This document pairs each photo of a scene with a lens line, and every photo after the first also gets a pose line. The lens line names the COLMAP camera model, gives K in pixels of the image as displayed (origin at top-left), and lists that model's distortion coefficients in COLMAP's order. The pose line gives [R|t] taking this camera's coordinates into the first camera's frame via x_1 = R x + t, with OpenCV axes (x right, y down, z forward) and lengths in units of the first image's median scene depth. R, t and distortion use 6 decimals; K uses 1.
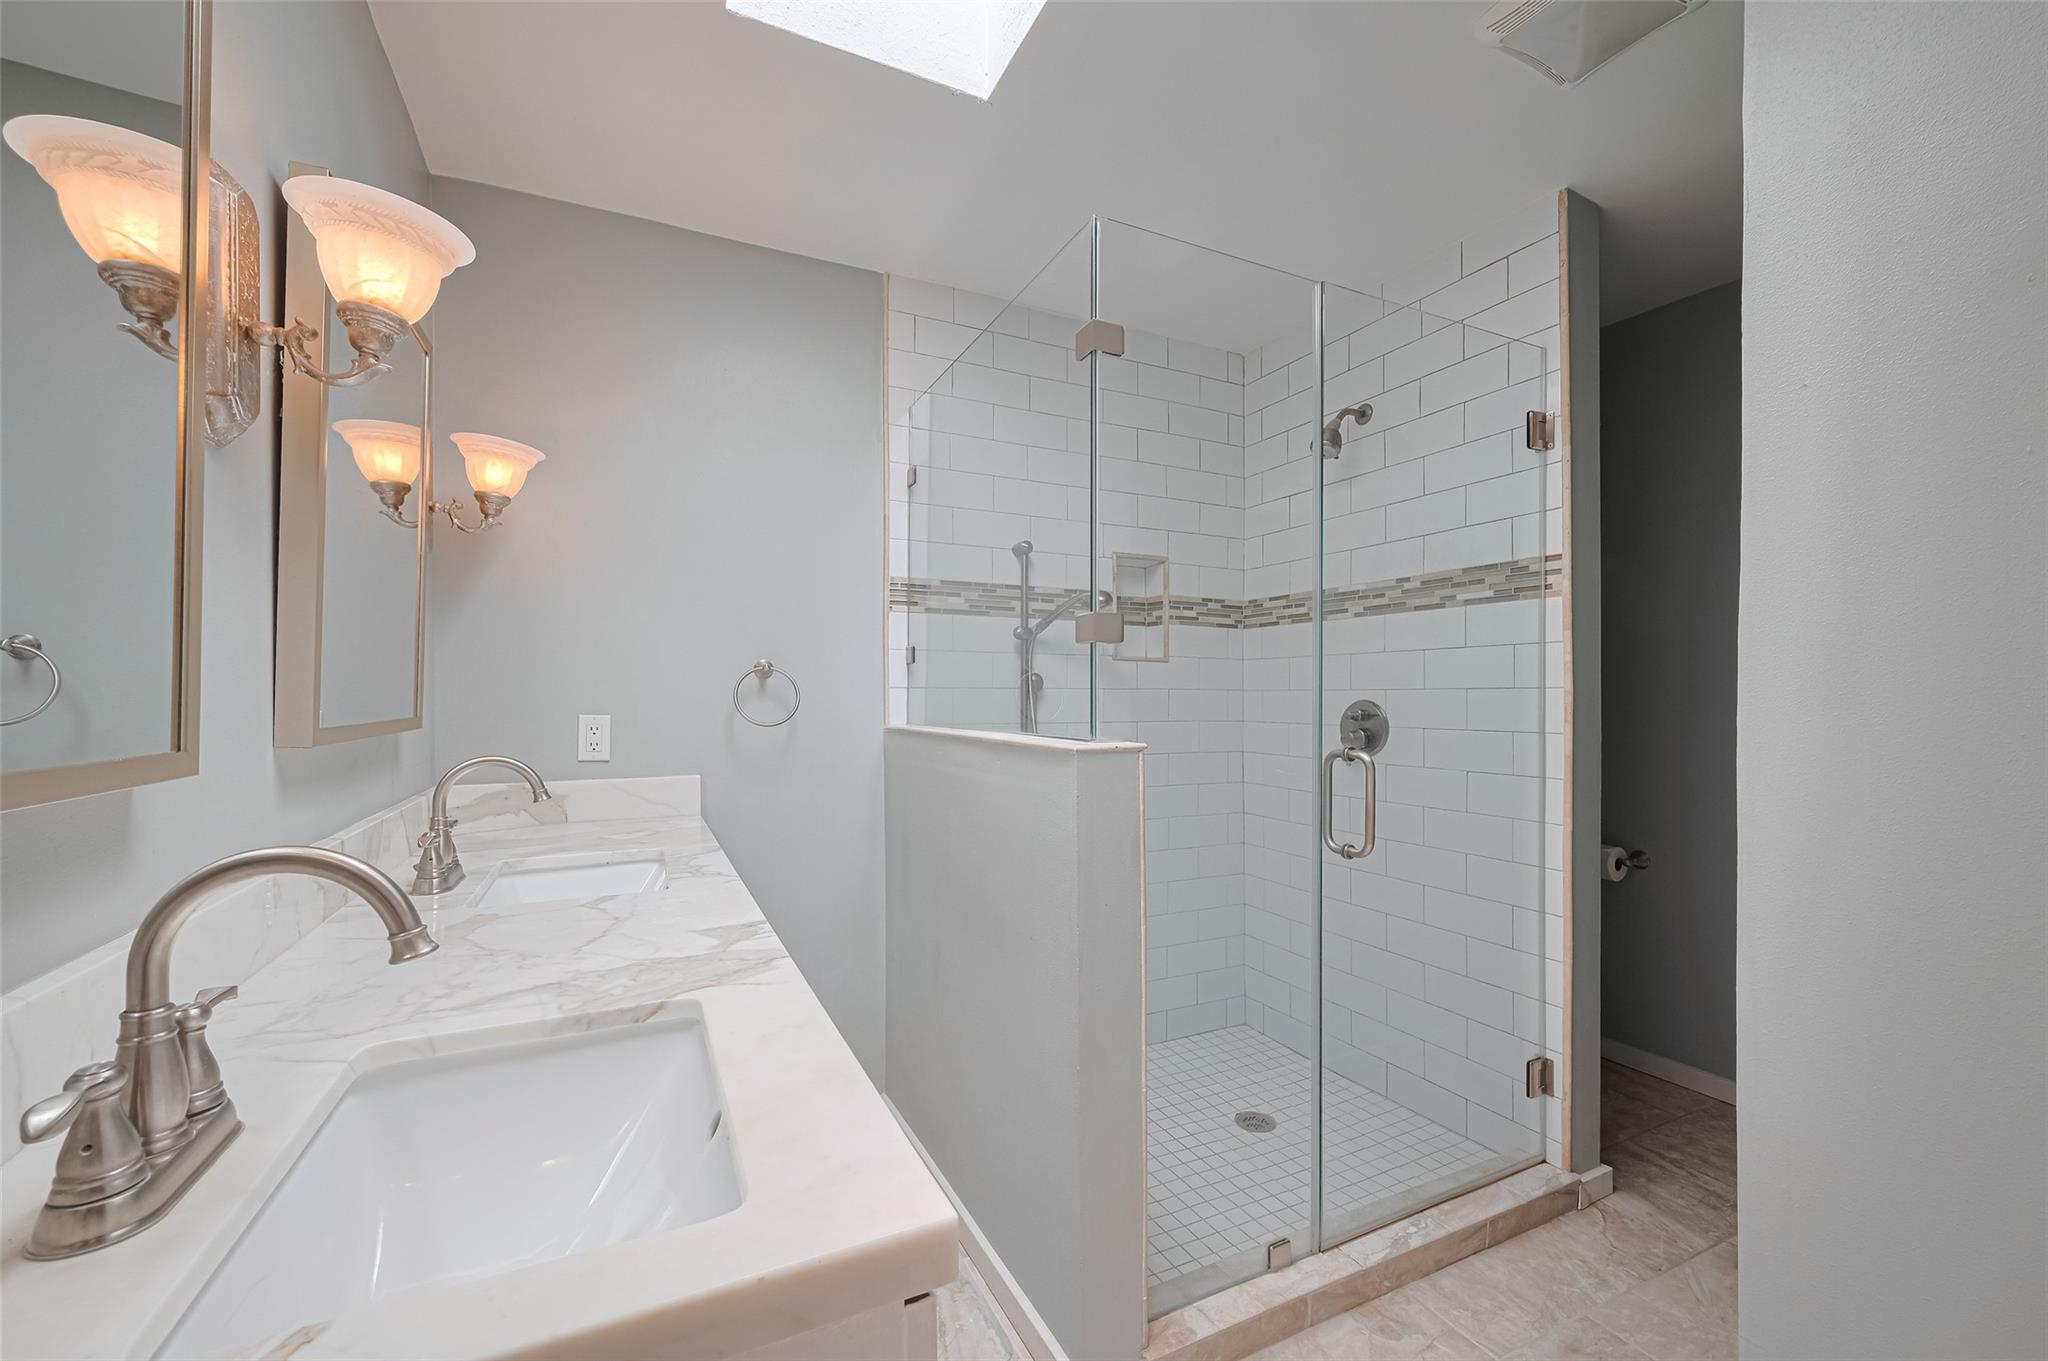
lens RADIAL K [[793.0, 0, 991.4], [0, 793.0, 702.6], [0, 0, 1]] dist [-0.002573, -0.000025]
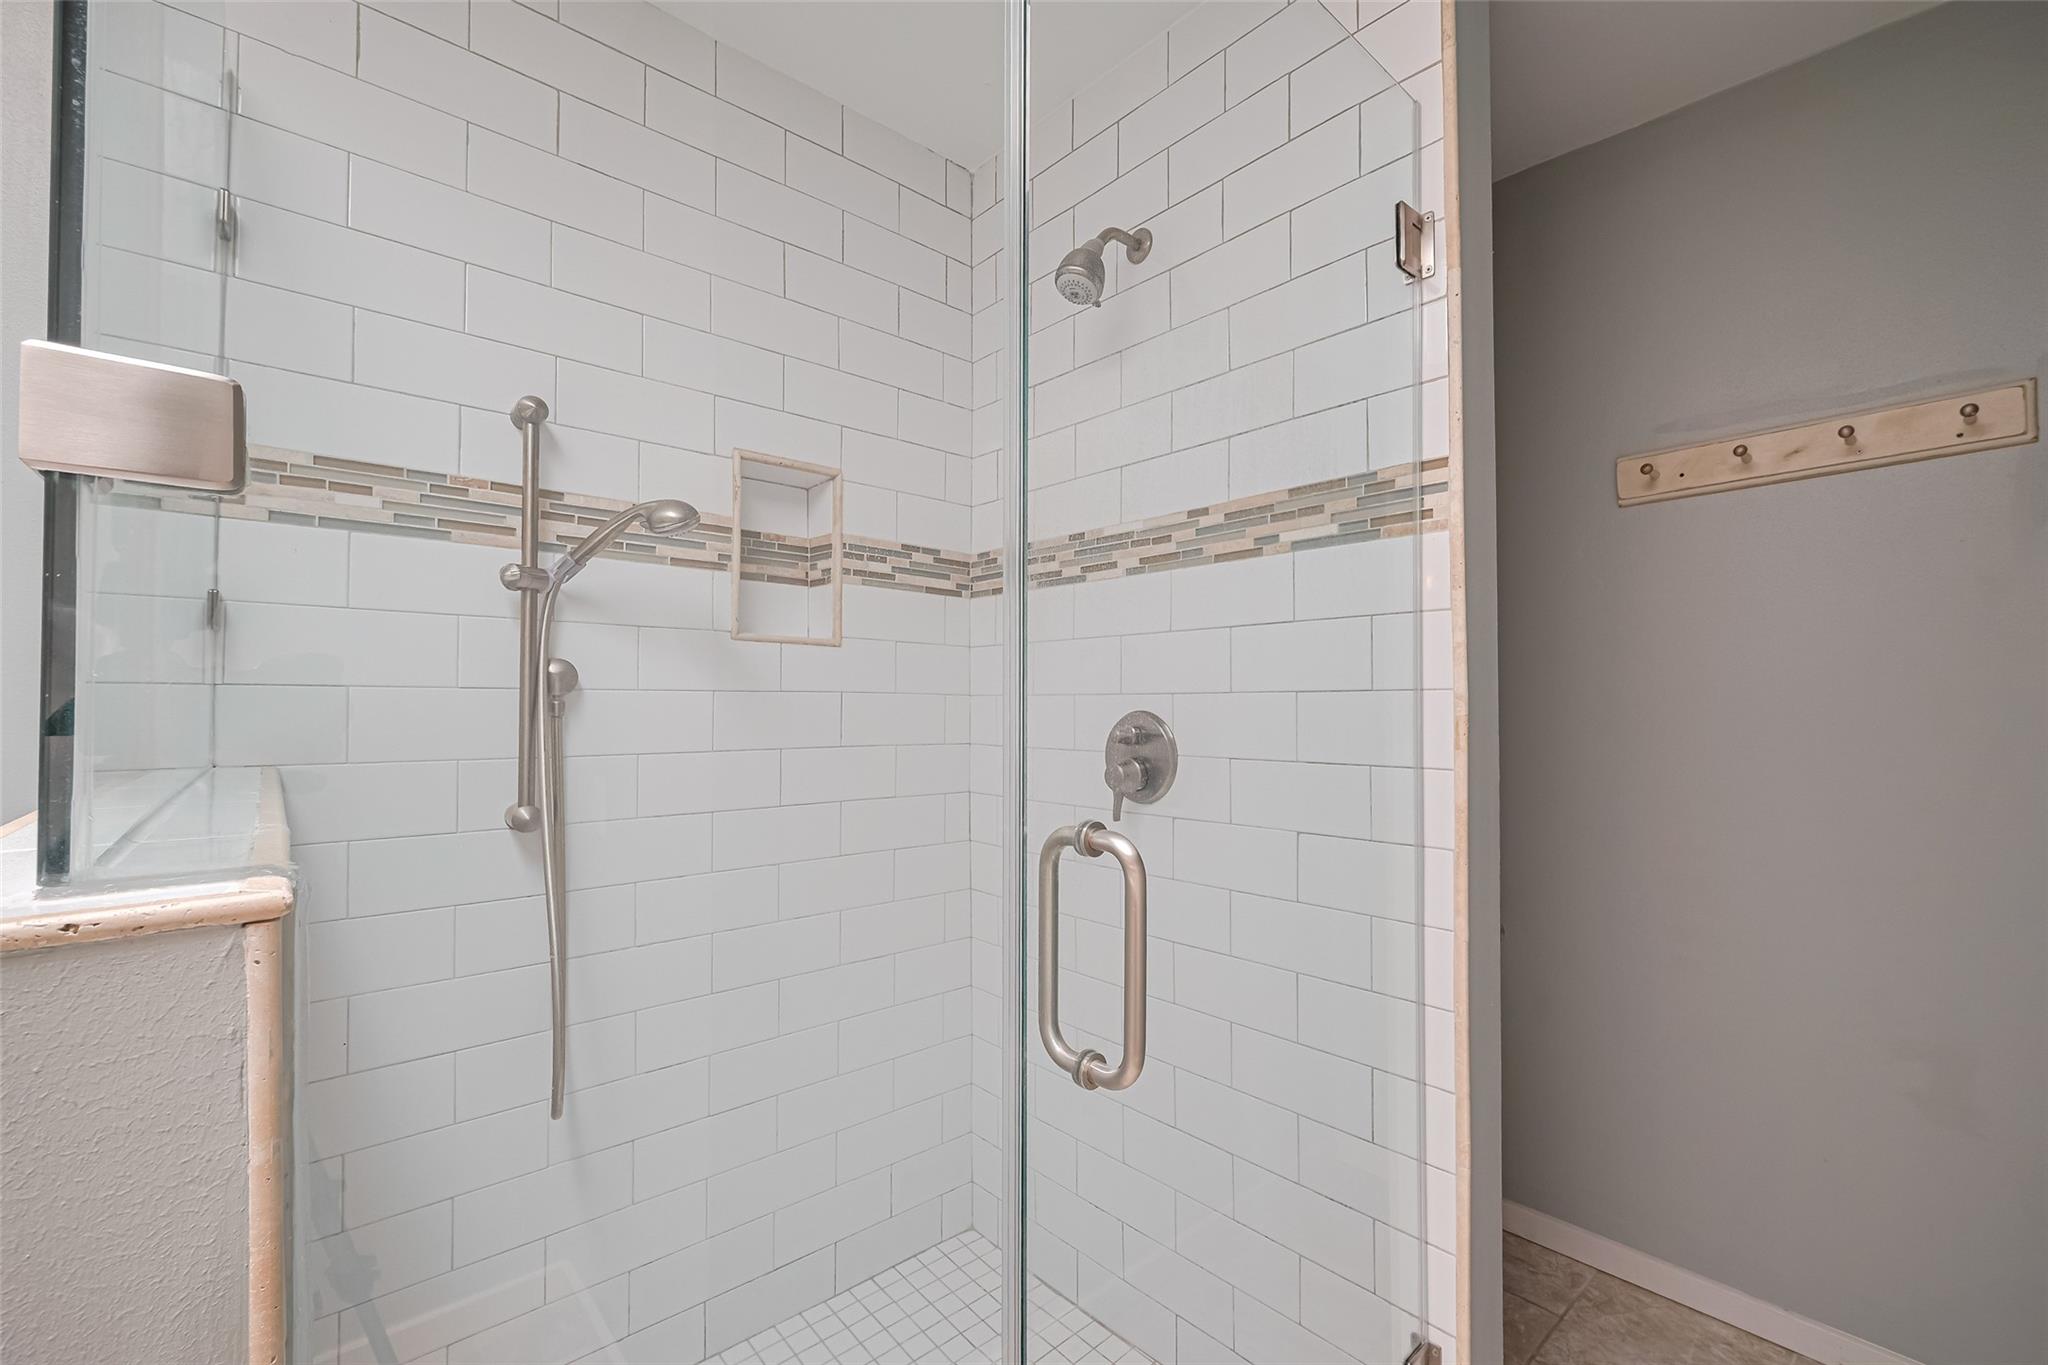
lens RADIAL K [[852.5, 0, 1057.1], [0, 852.5, 699.6], [0, 0, 1]] dist [-0.000714, -0.000192]
pose [[0.948667, 0.004912, 0.316237, 0.209710], [0.000277, 0.999866, -0.016360, -0.001252], [-0.316275, 0.015608, 0.948539, 0.413712]]
